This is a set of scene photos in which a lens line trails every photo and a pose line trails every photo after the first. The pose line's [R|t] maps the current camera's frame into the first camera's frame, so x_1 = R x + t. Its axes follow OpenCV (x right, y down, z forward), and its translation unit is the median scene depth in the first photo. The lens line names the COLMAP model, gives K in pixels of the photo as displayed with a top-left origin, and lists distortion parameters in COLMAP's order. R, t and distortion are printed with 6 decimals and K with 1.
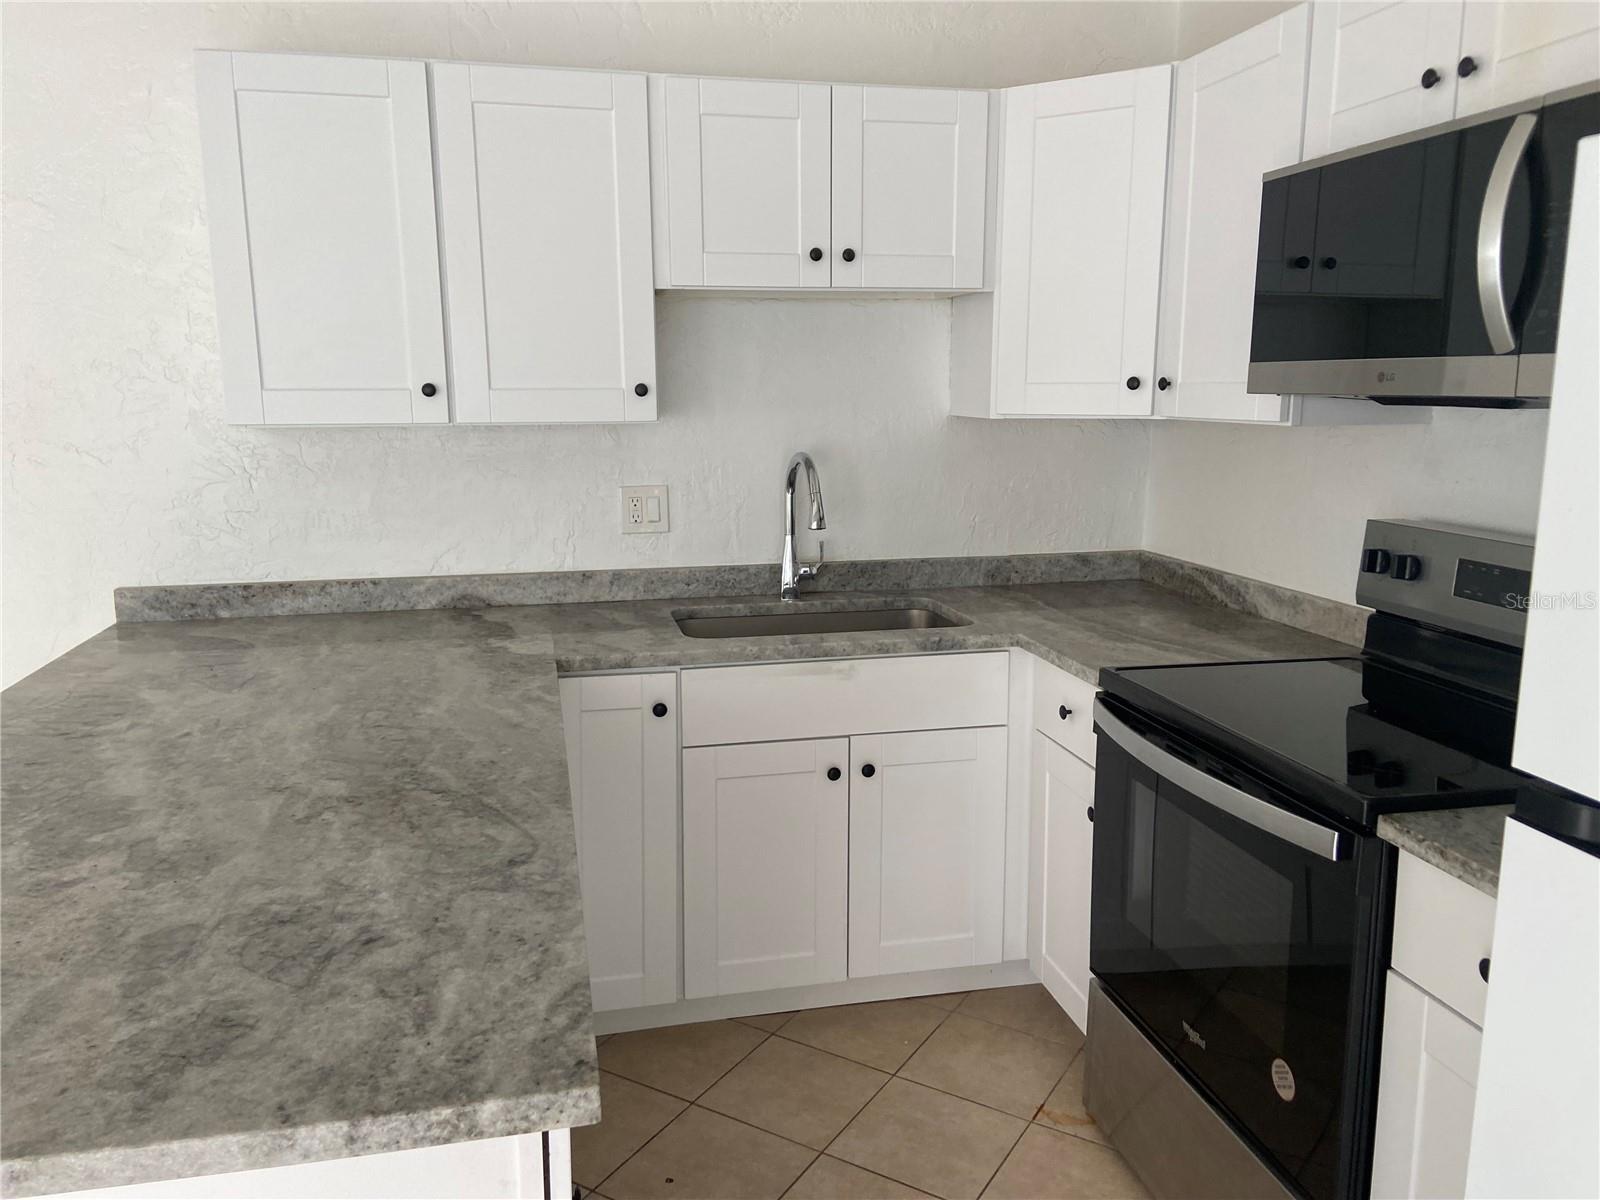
lens RADIAL K [[1195.3, 0, 802.7], [0, 1195.3, 577.8], [0, 0, 1]] dist [0.114999, -0.129942]
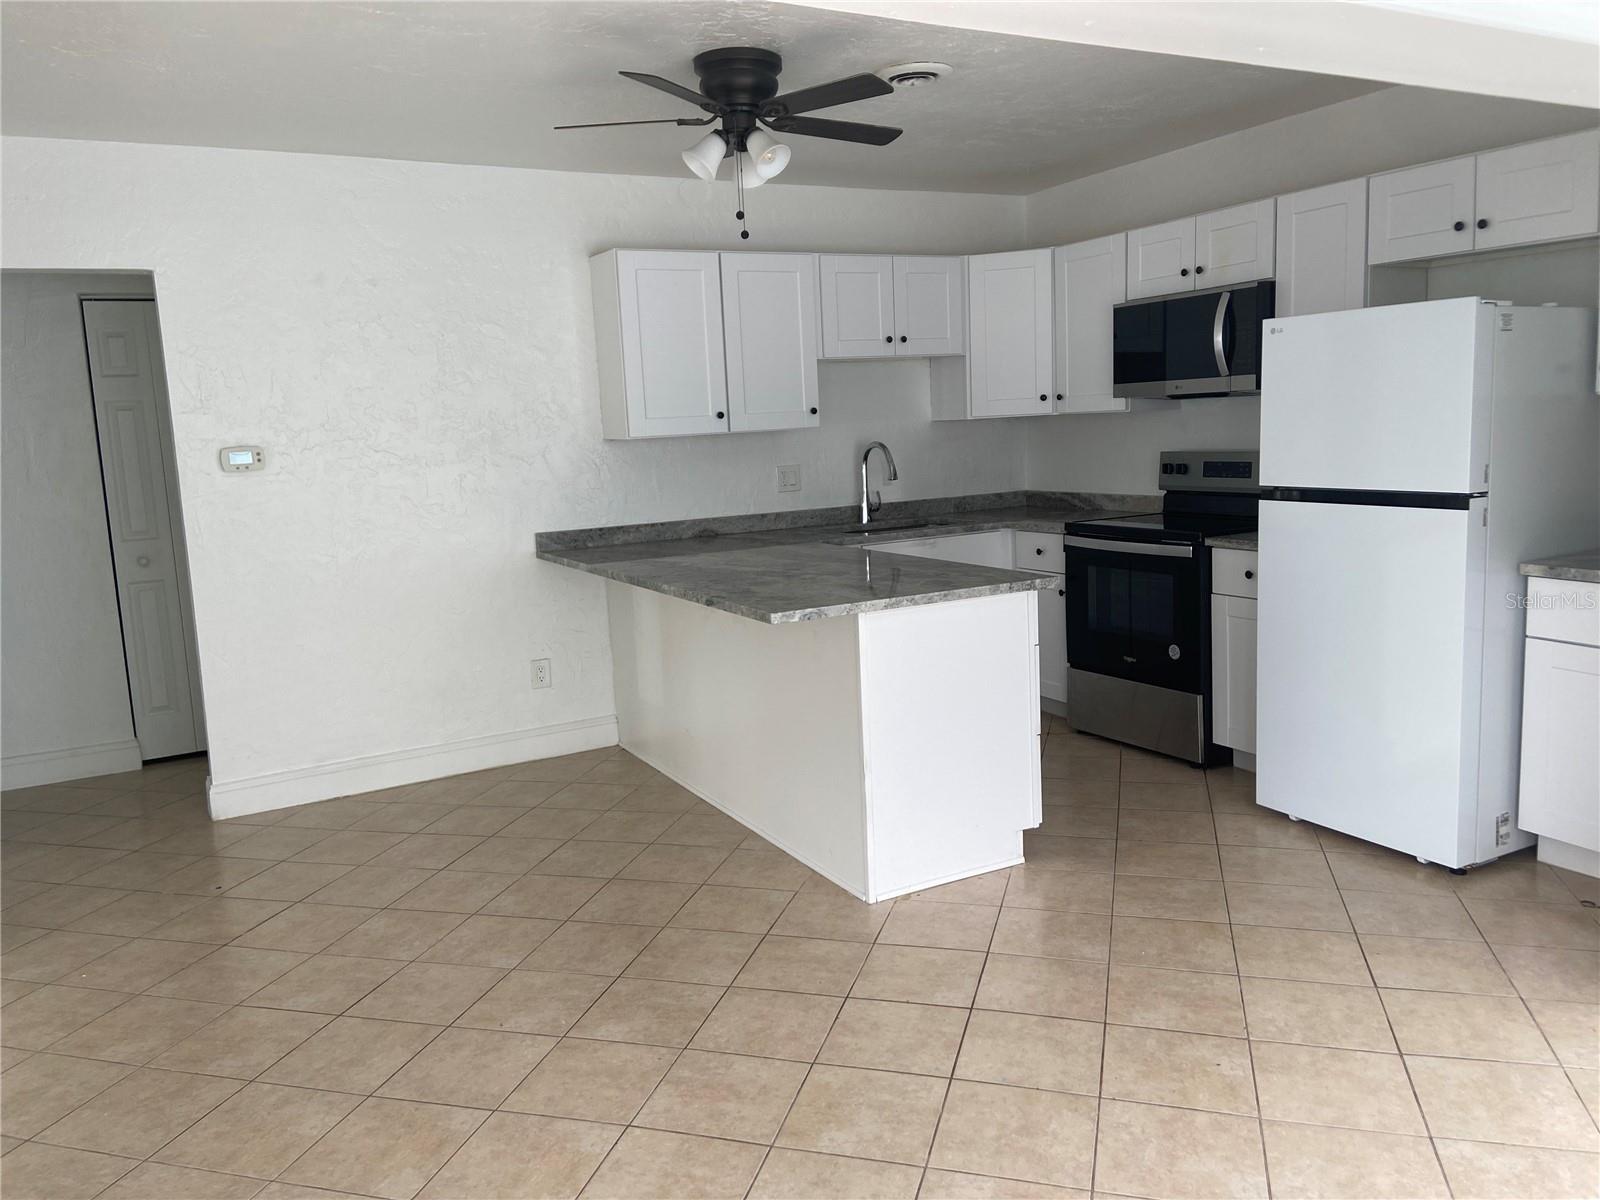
lens RADIAL K [[1194.2, 0, 798.9], [0, 1194.2, 570.5], [0, 0, 1]] dist [0.112999, -0.135938]
pose [[0.962045, -0.075936, 0.262113, -0.685181], [0.086993, 0.995732, -0.030825, 0.158744], [-0.258654, 0.052457, 0.964545, -0.850331]]
